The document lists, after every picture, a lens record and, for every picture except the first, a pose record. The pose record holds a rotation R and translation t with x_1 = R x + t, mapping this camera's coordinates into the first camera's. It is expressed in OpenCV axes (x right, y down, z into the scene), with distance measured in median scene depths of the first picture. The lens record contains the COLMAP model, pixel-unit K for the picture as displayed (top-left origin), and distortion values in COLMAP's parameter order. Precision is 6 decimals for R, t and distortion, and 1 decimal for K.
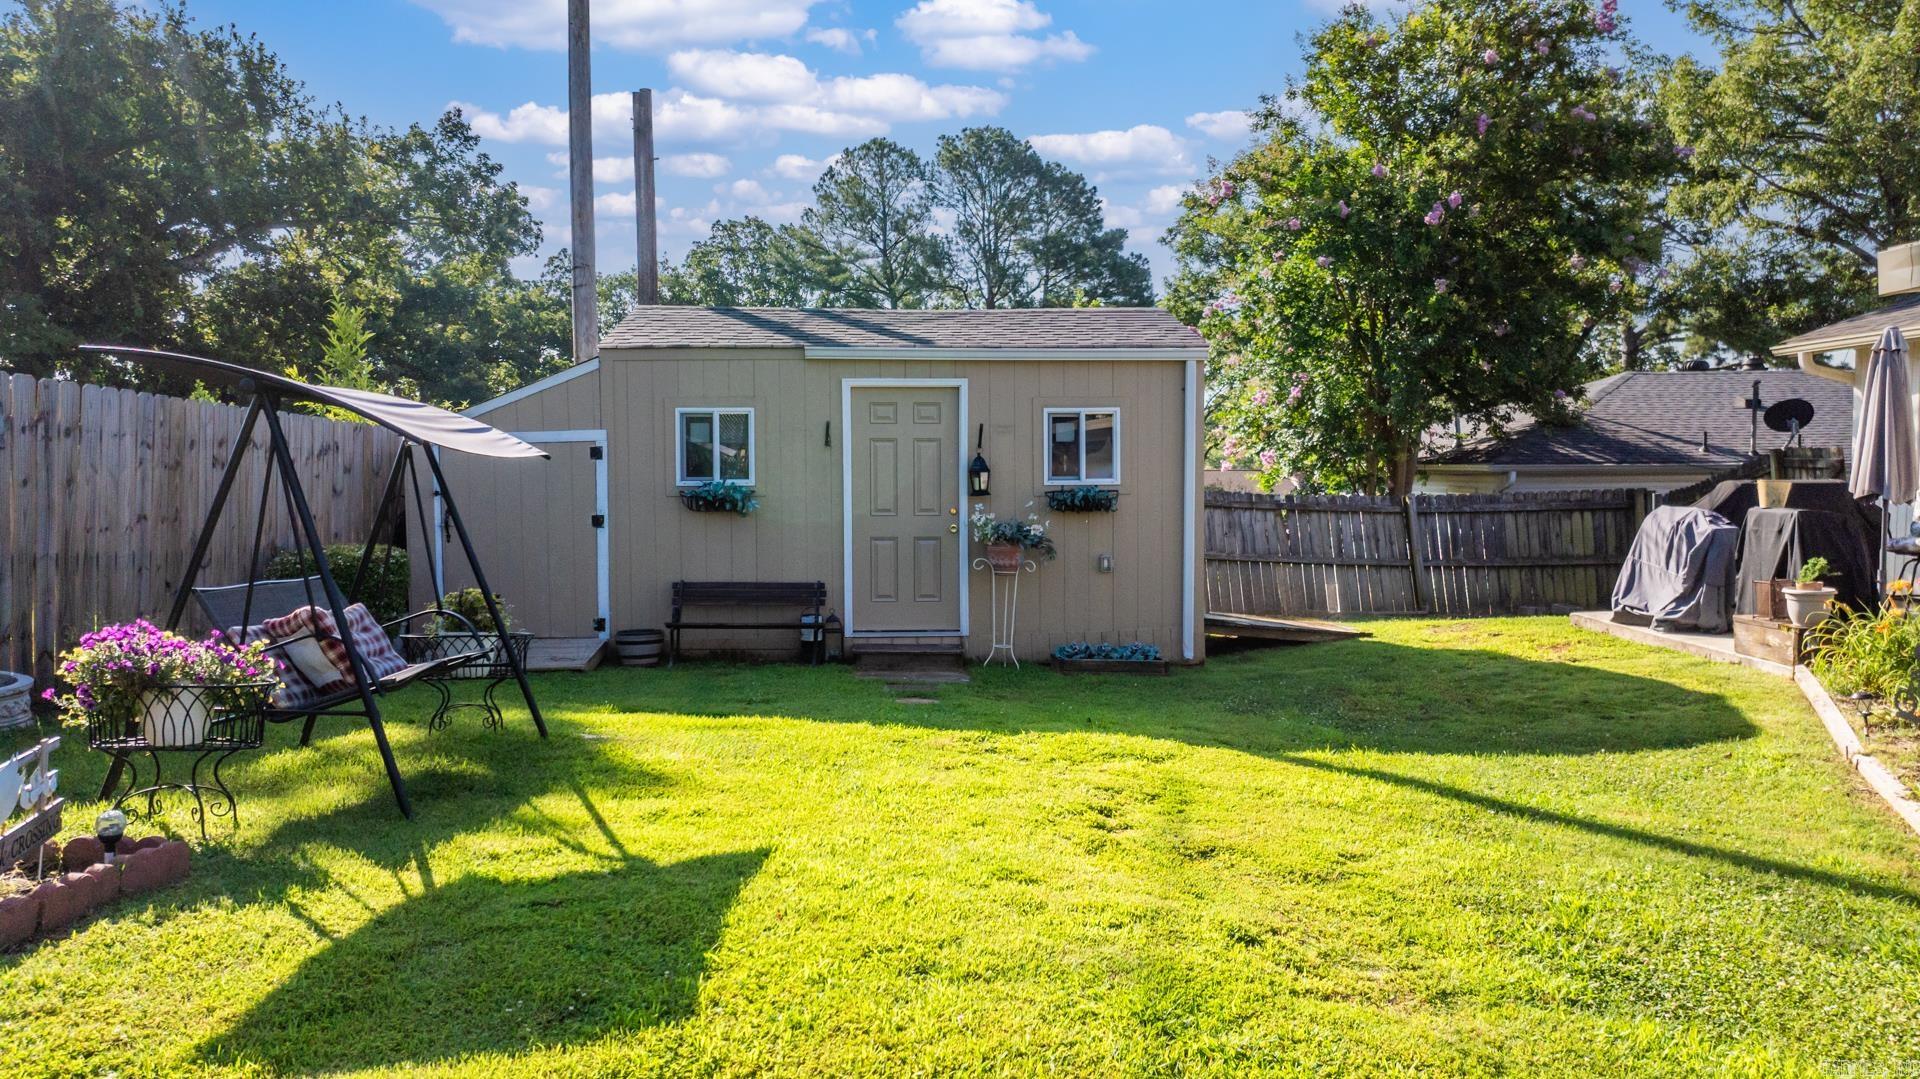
lens RADIAL K [[1347.3, 0, 960.0], [0, 1347.3, 539.5], [0, 0, 1]] dist [-0.011248, -0.000393]
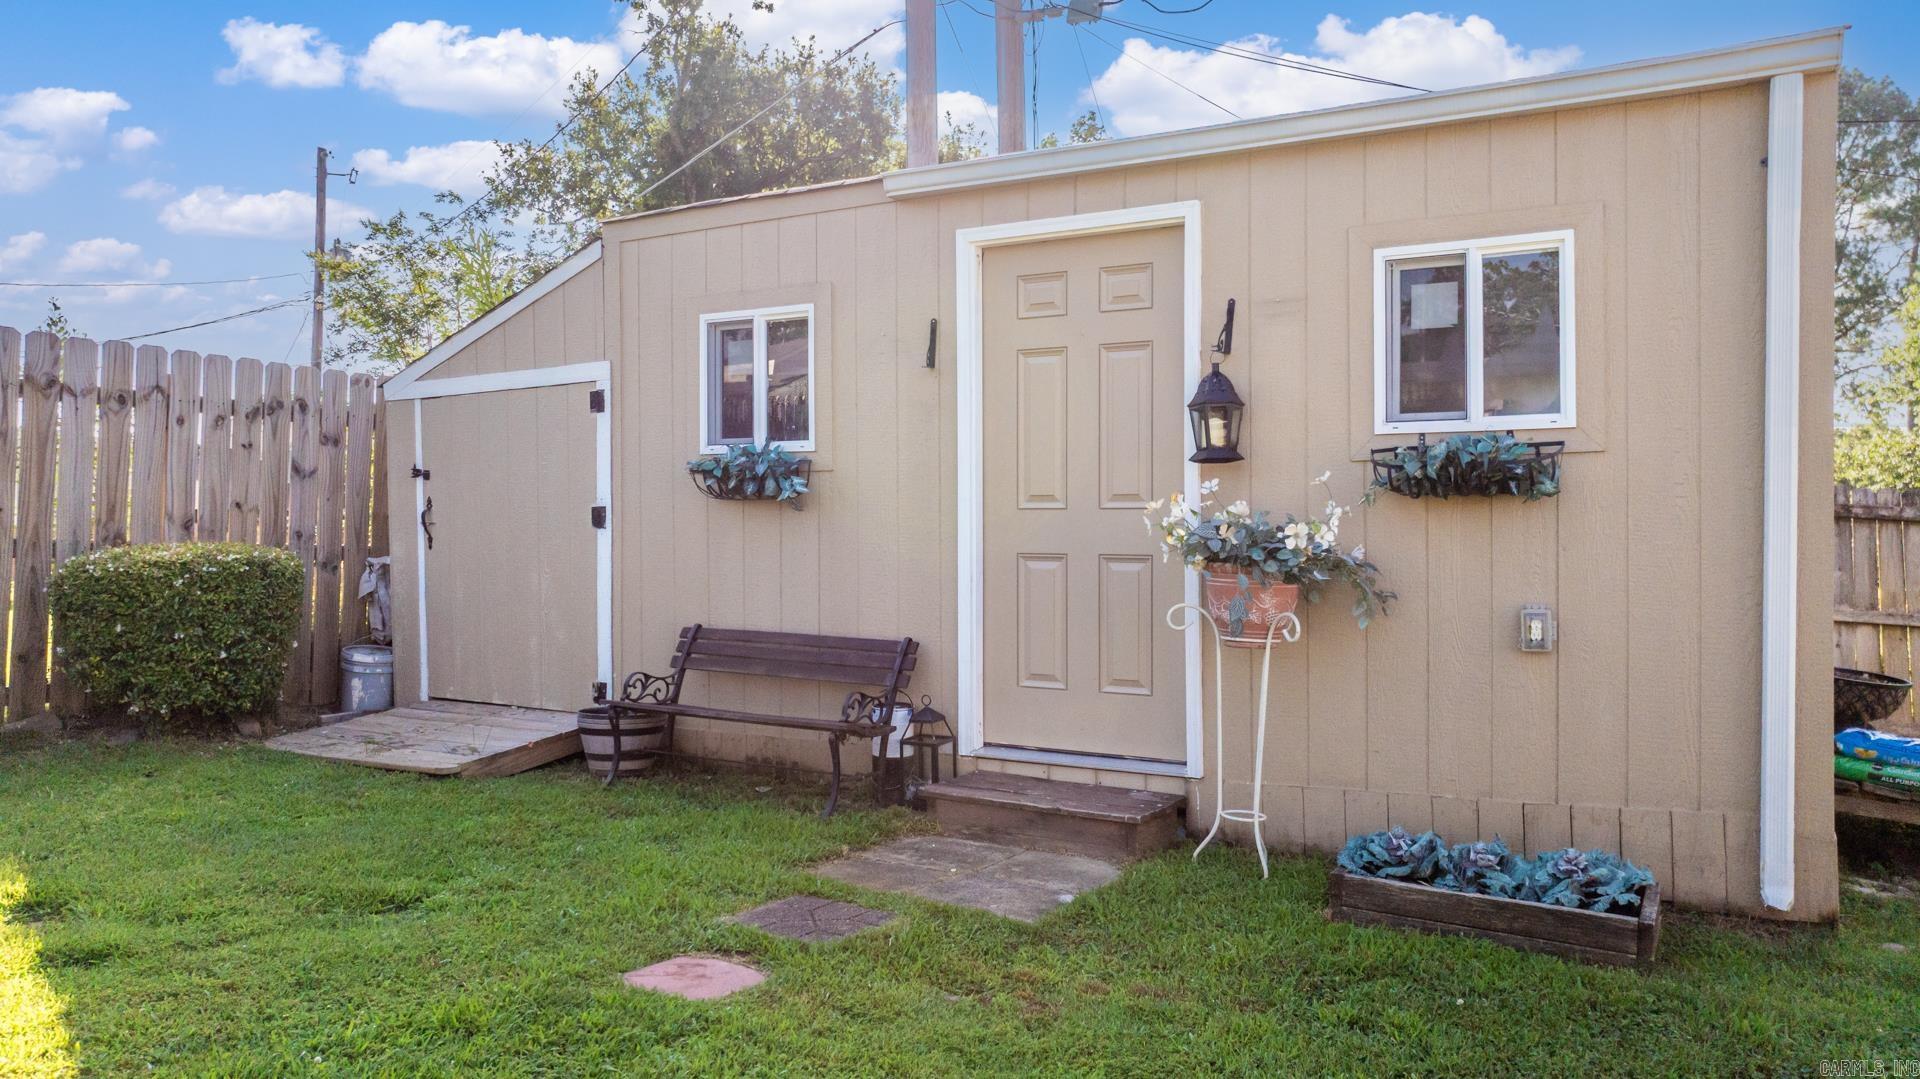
lens RADIAL K [[1355.3, 0, 960.0], [0, 1355.3, 539.5], [0, 0, 1]] dist [0.005245, 0.003481]
pose [[0.844193, 0.010924, -0.535928, 0.180773], [-0.029173, 0.999247, -0.025584, 0.006602], [0.535244, 0.037232, 0.843876, 0.583087]]
